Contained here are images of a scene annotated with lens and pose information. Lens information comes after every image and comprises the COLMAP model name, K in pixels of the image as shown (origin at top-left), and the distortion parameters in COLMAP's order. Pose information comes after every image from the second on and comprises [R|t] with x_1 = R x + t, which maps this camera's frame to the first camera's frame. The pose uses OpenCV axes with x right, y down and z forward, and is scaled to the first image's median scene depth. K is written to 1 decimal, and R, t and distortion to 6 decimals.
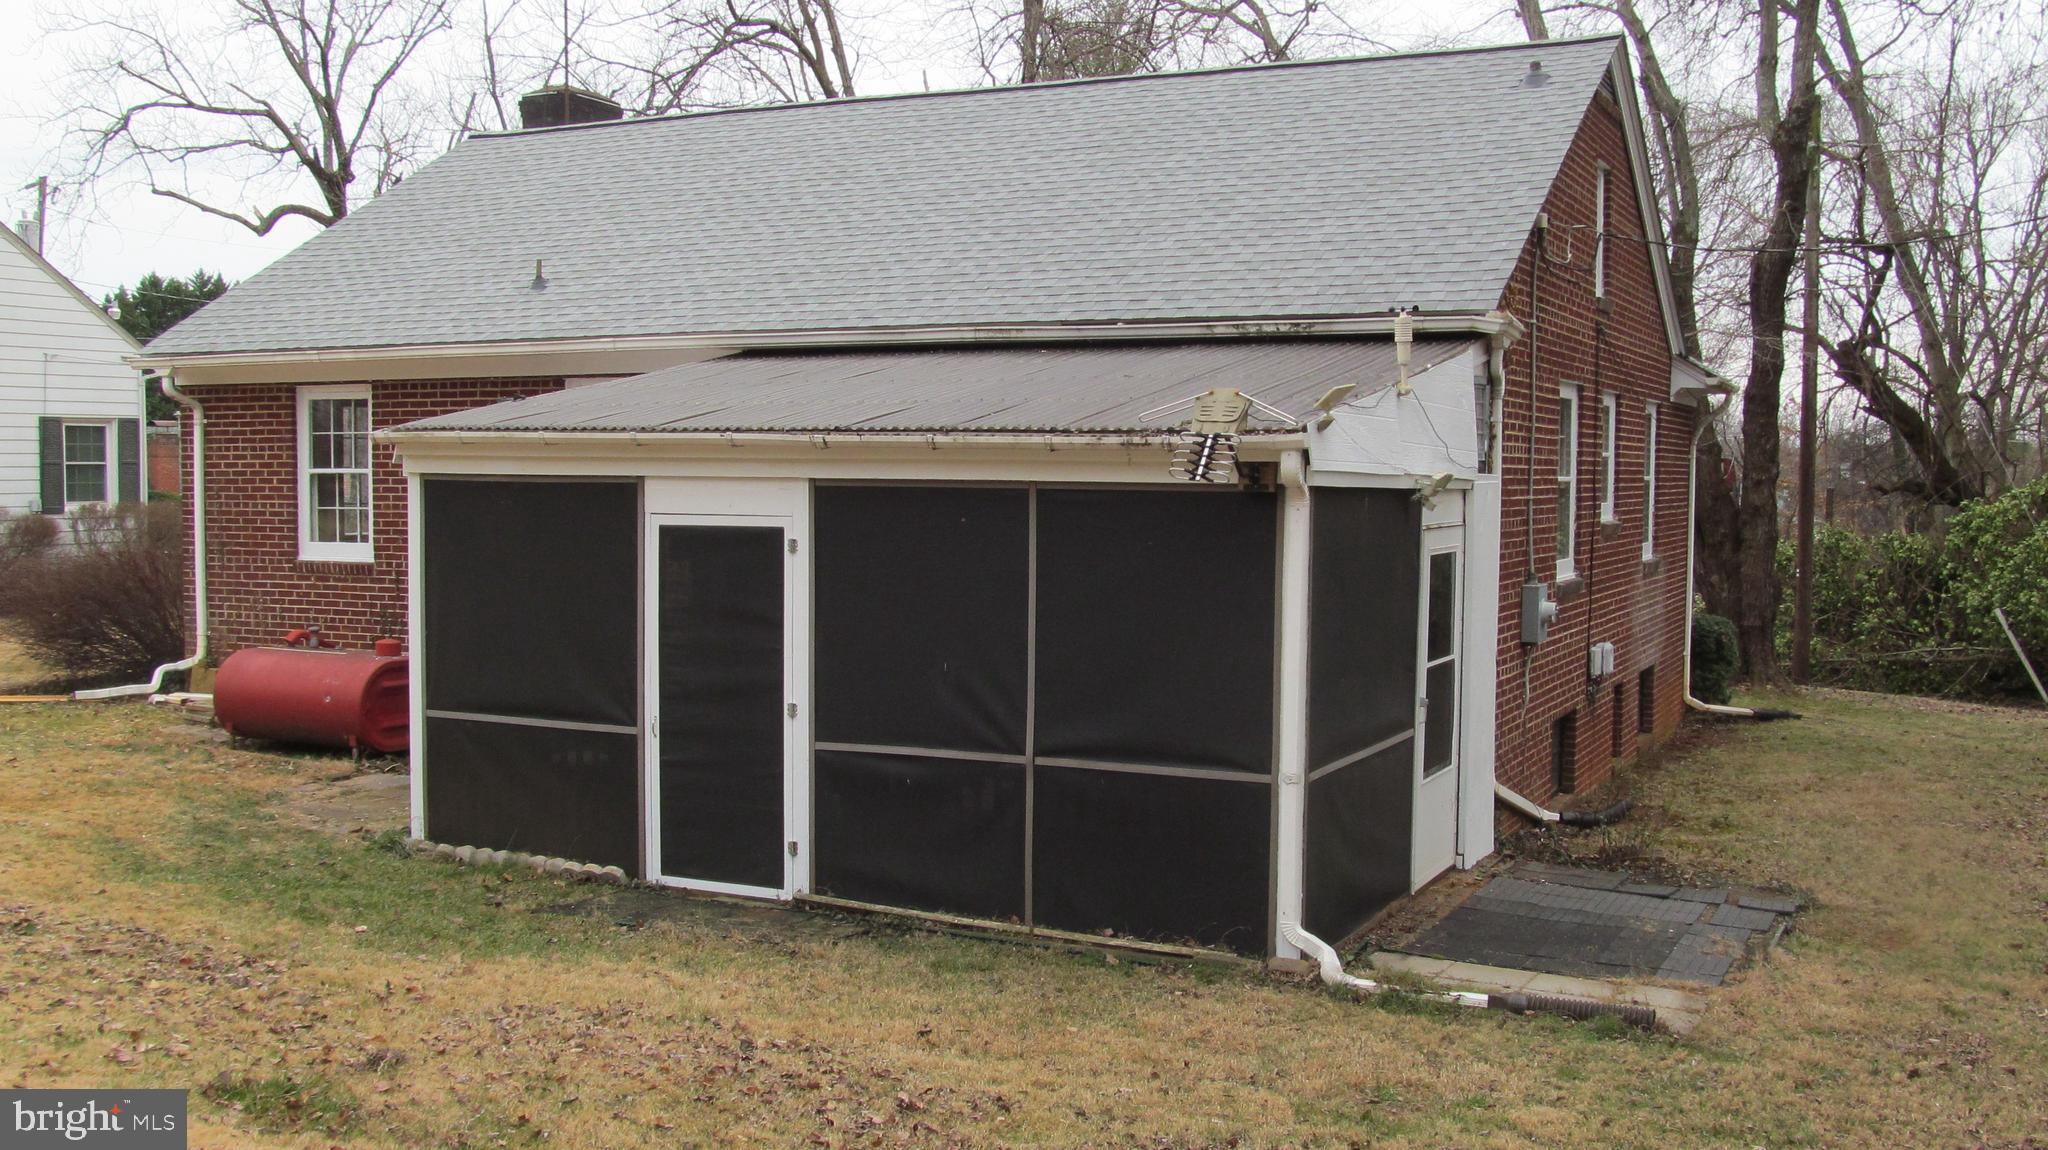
lens RADIAL K [[1945.5, 0, 1027.2], [0, 1945.5, 565.7], [0, 0, 1]] dist [-0.038999, 0.000000]
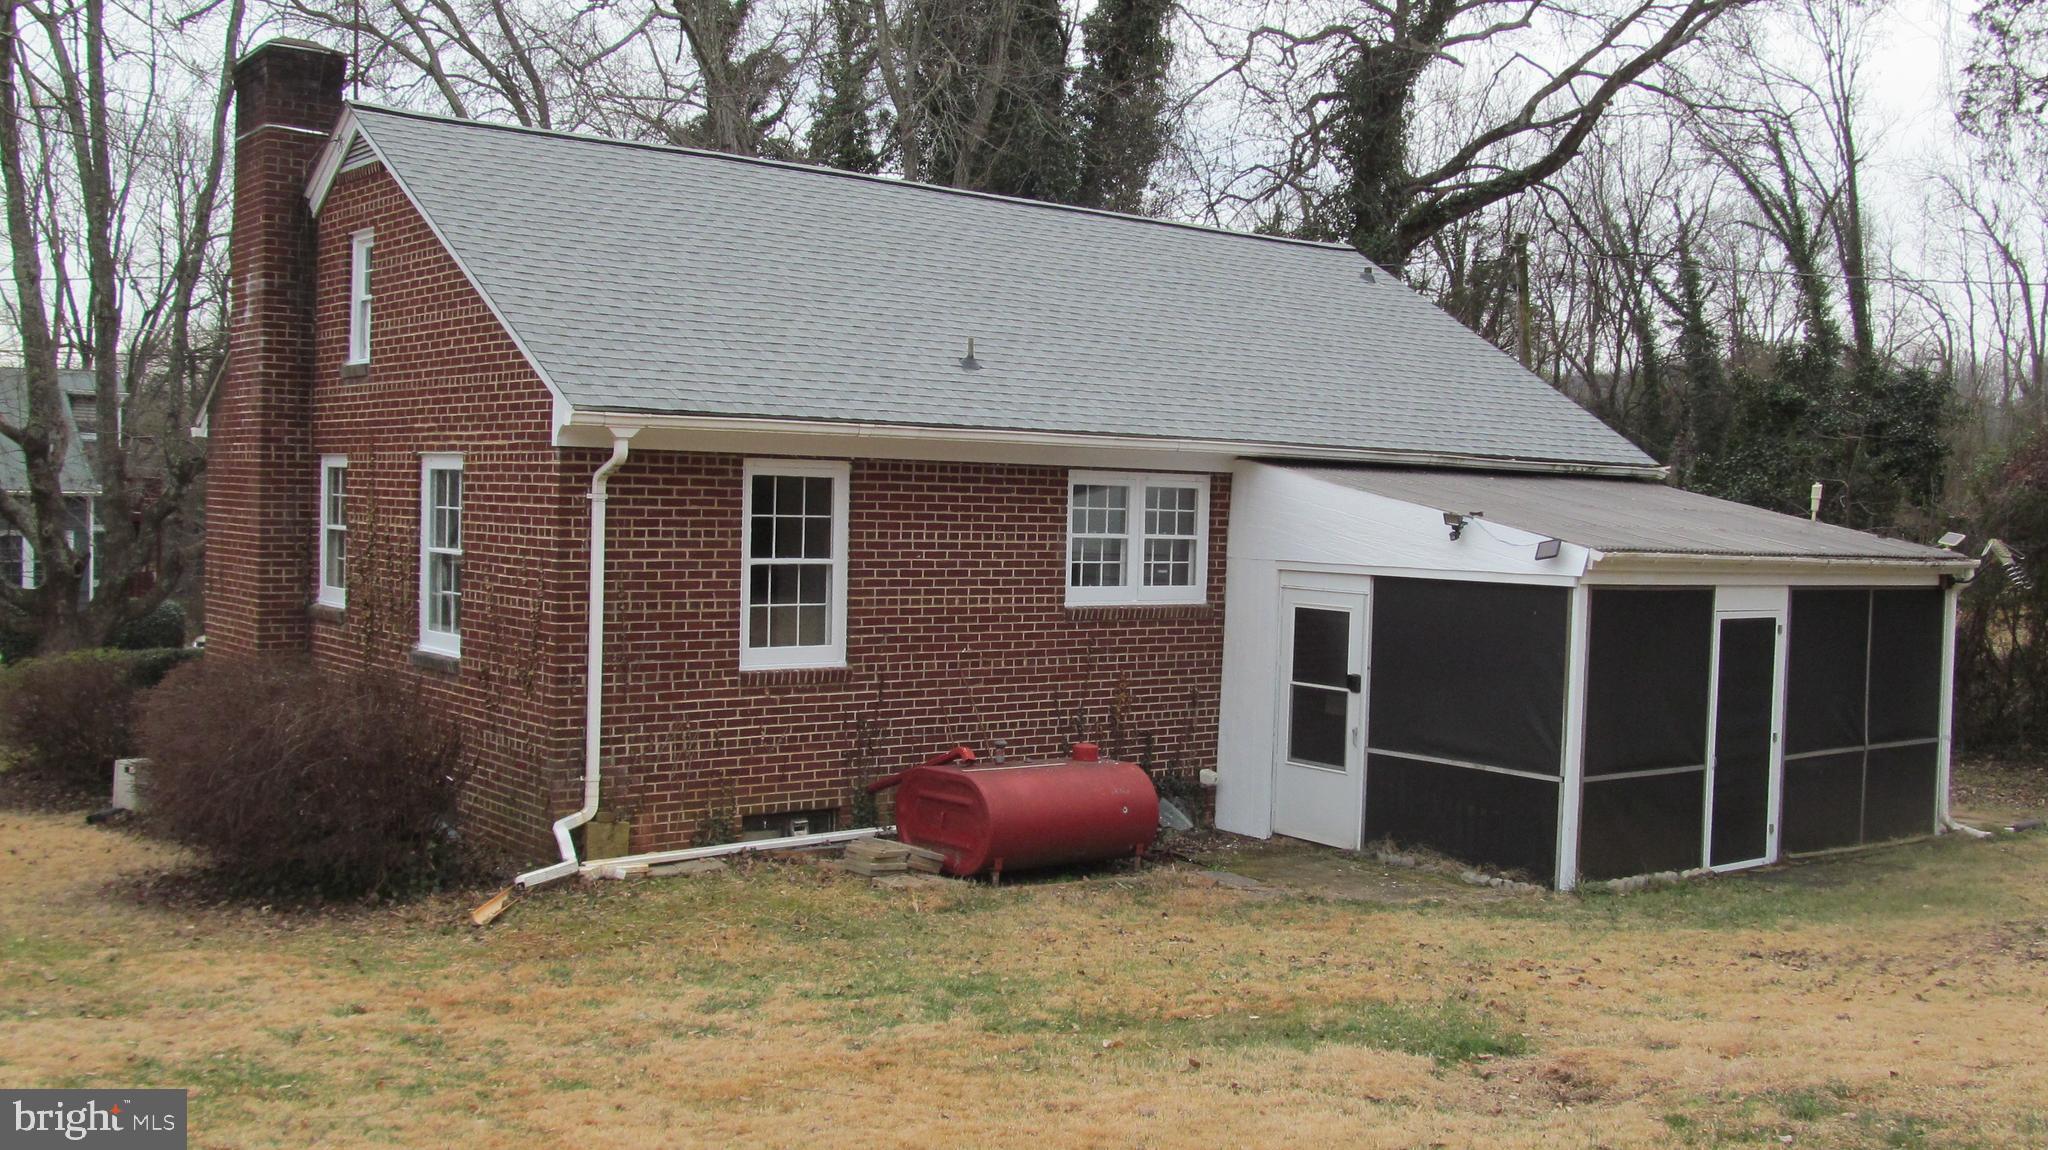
lens RADIAL K [[1945.5, 0, 1027.2], [0, 1945.5, 586.2], [0, 0, 1]] dist [-0.038999, 0.000000]
pose [[0.430447, -0.033712, 0.901986, -1.091081], [0.018492, 0.999422, 0.028528, -0.061363], [-0.902426, 0.004400, 0.430822, 0.553117]]
